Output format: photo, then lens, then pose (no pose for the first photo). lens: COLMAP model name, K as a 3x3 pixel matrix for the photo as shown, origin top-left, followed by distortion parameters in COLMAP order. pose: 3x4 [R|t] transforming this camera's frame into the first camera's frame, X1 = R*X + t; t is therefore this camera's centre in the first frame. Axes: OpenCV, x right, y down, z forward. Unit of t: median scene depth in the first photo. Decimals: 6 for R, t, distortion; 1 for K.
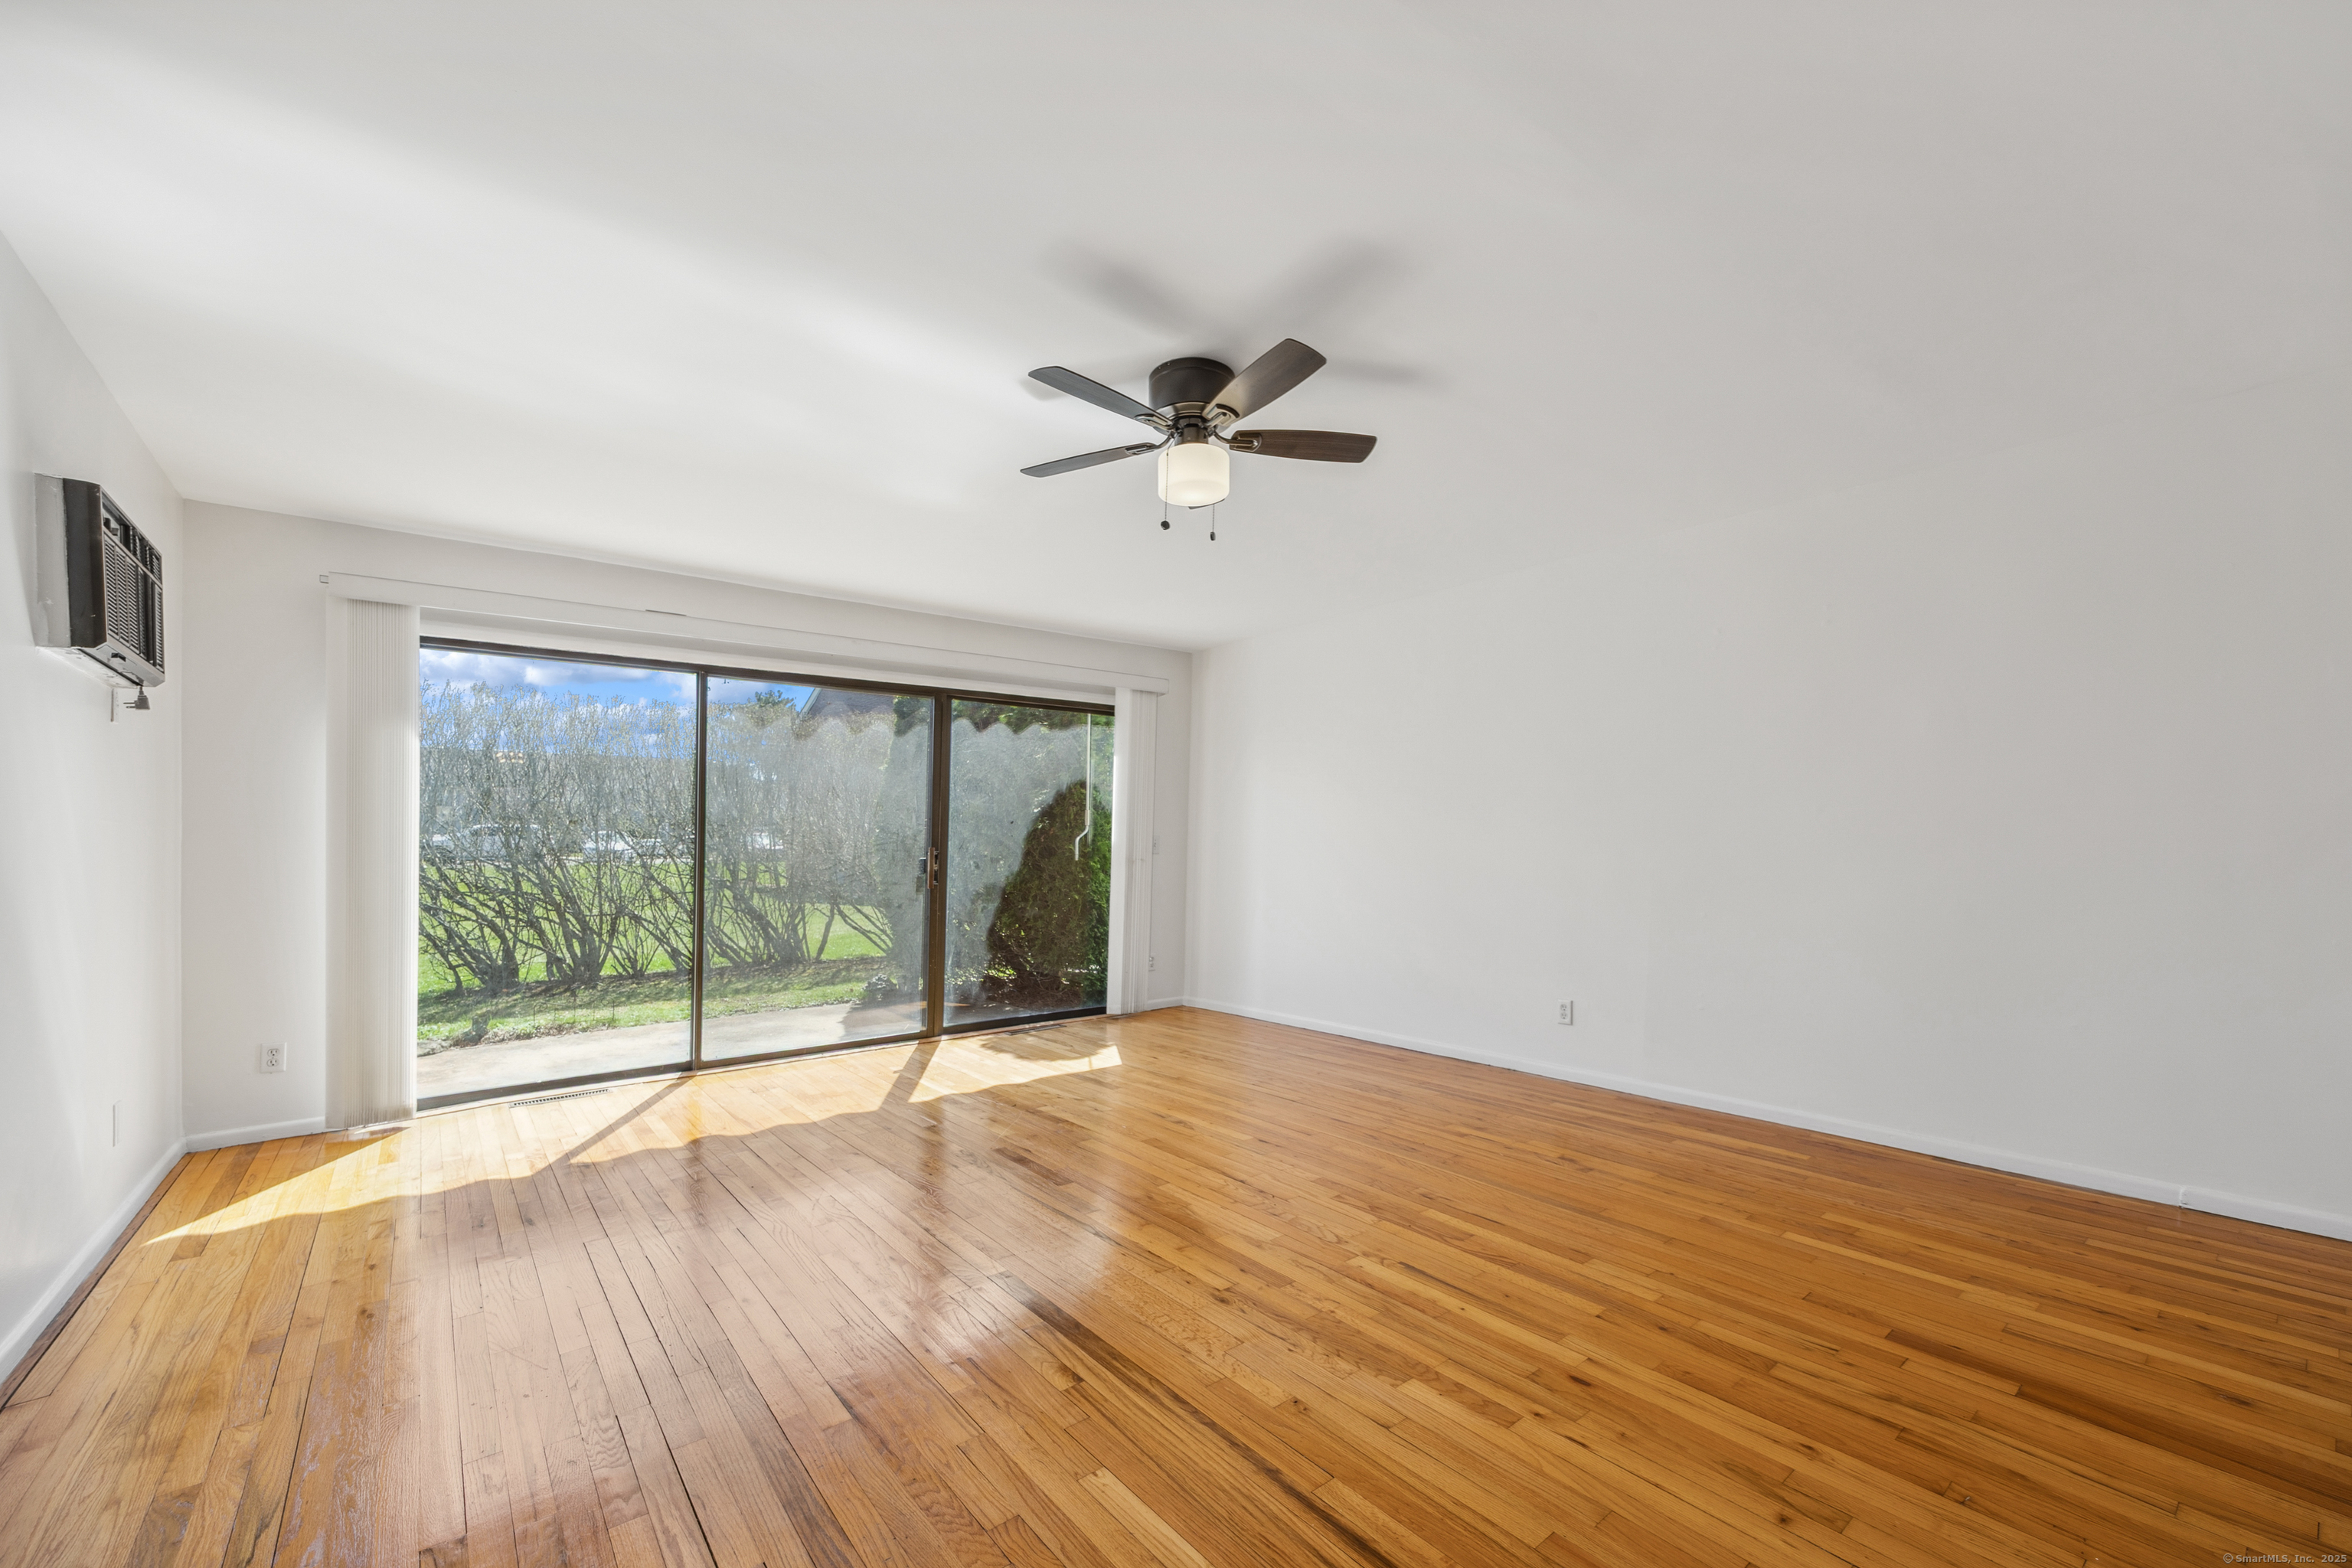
lens RADIAL K [[936.9, 0, 1227.2], [0, 936.9, 877.3], [0, 0, 1]] dist [0.002025, 0.000261]
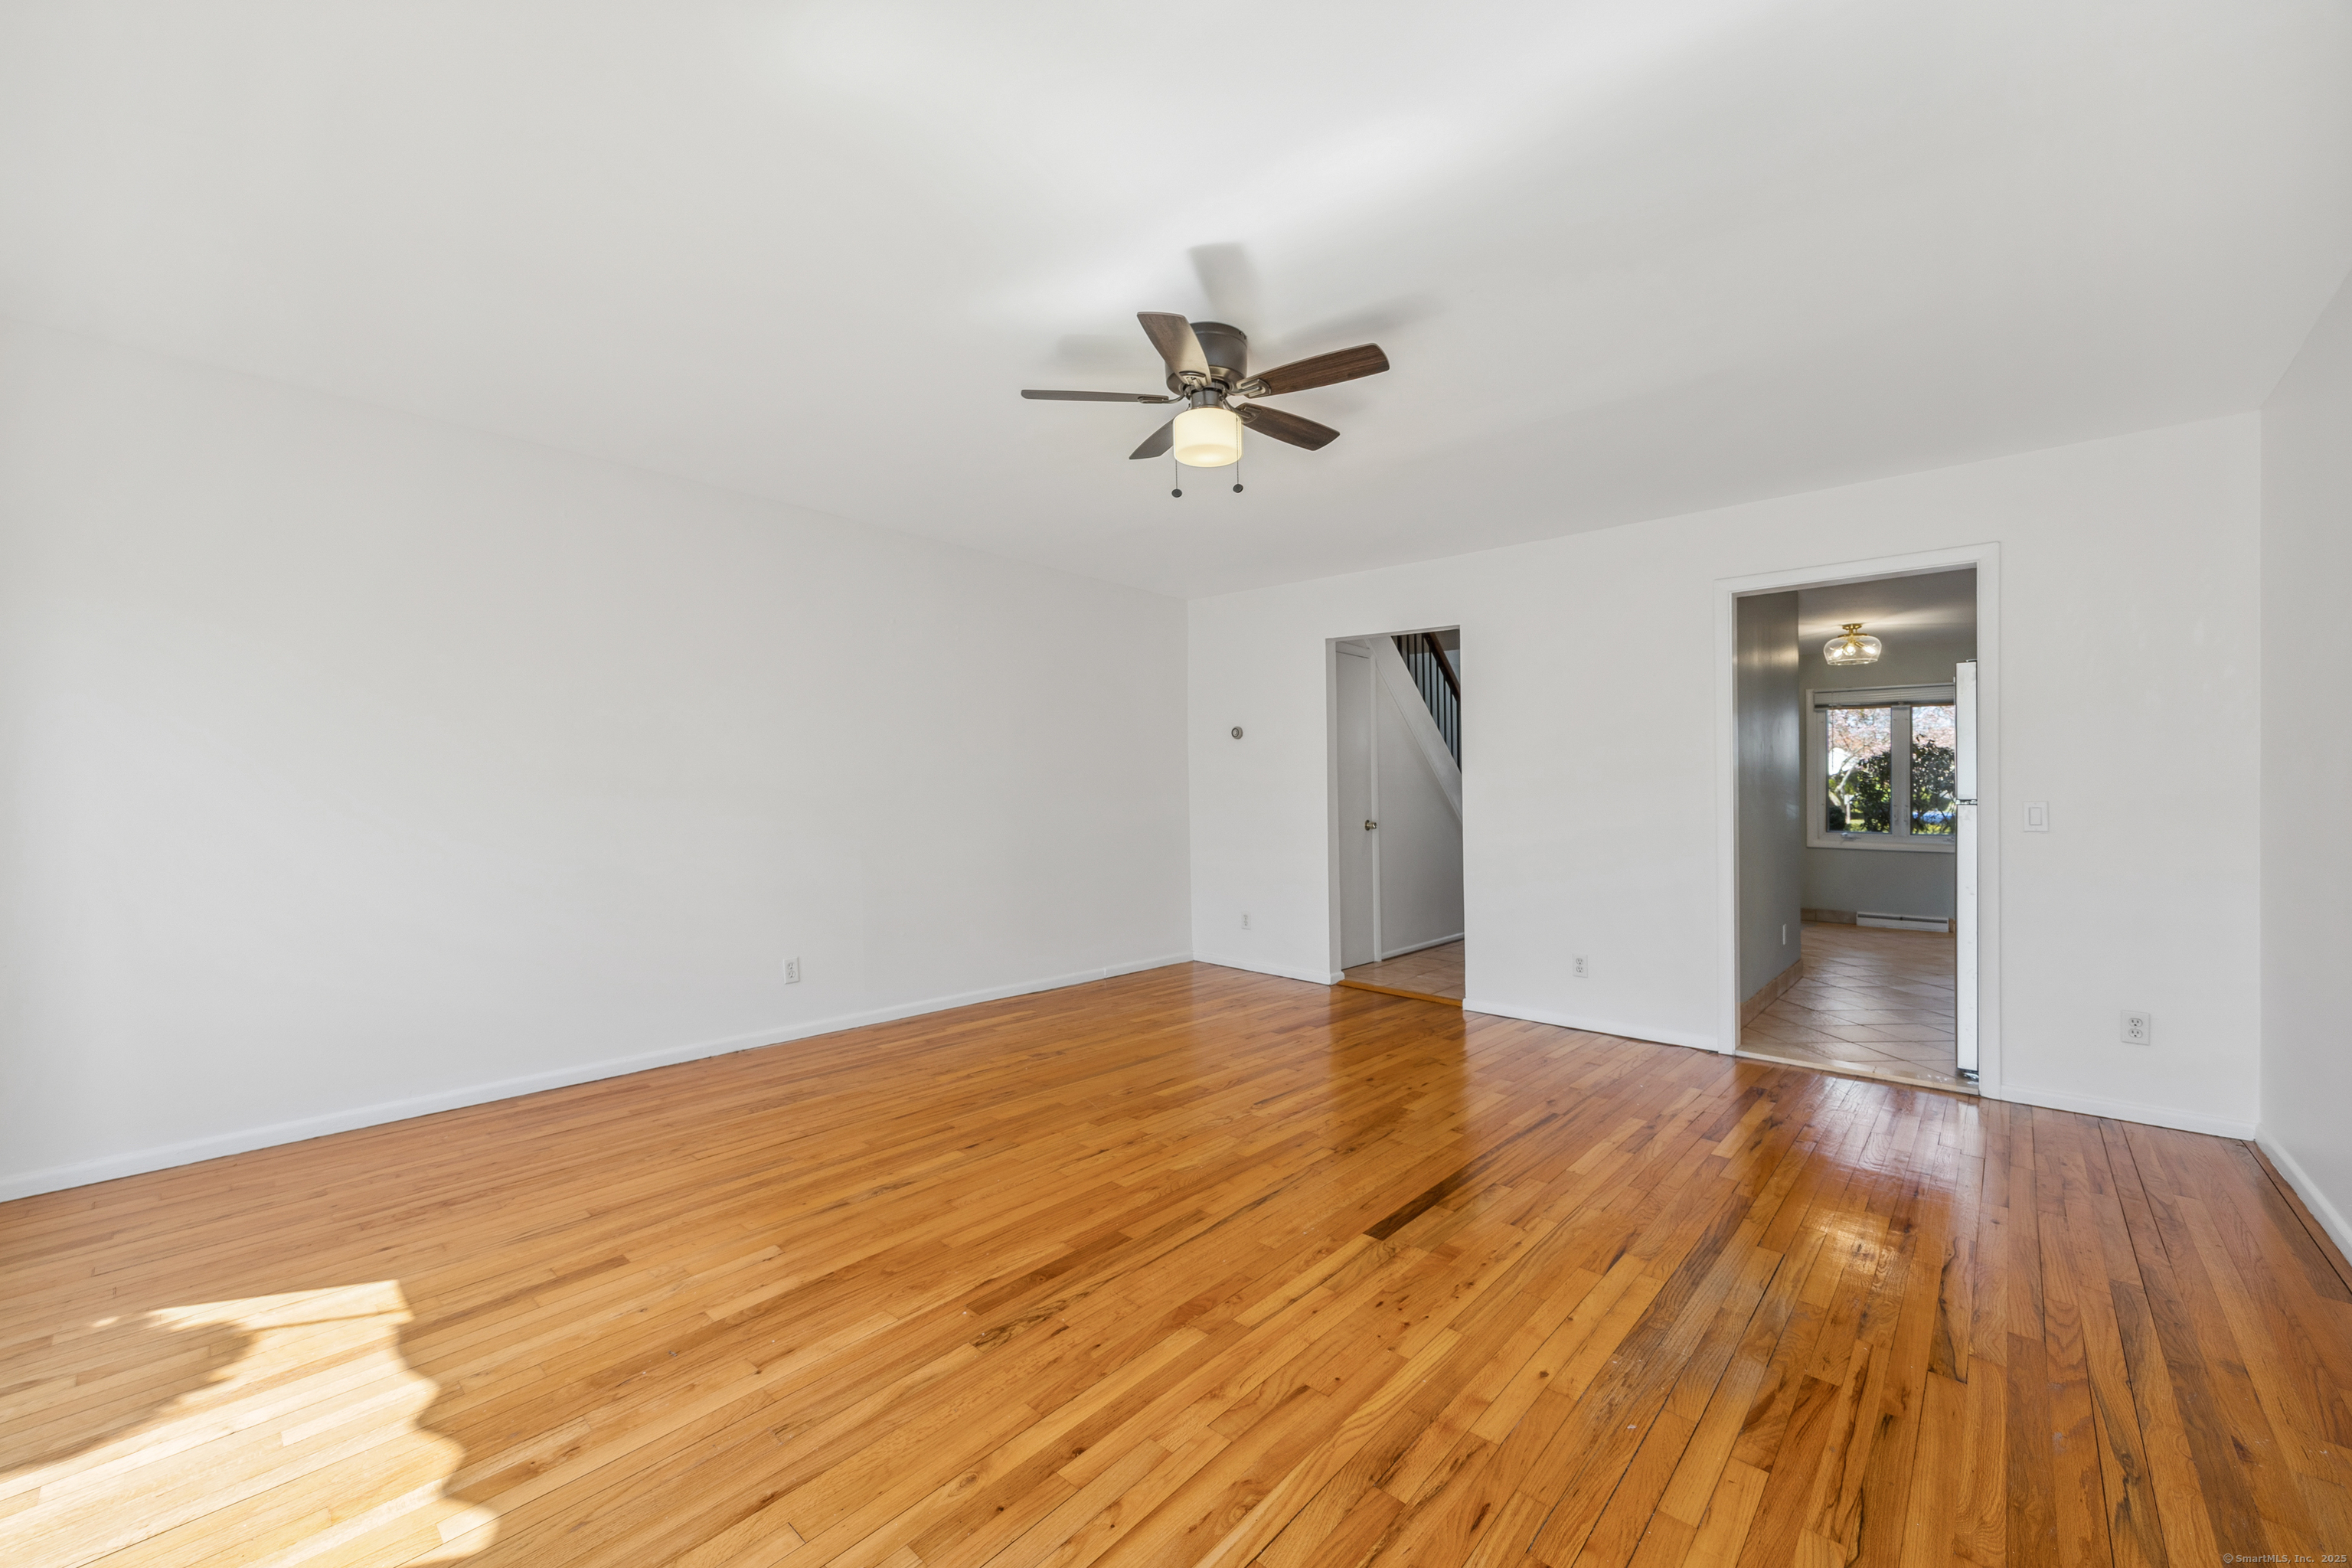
lens RADIAL K [[961.1, 0, 1126.8], [0, 961.1, 784.8], [0, 0, 1]] dist [-0.000441, -0.000013]
pose [[-0.109631, 0.013547, 0.993880, -0.614017], [0.035202, 0.999333, -0.009738, -0.026138], [-0.993349, 0.033919, -0.110035, 0.676309]]
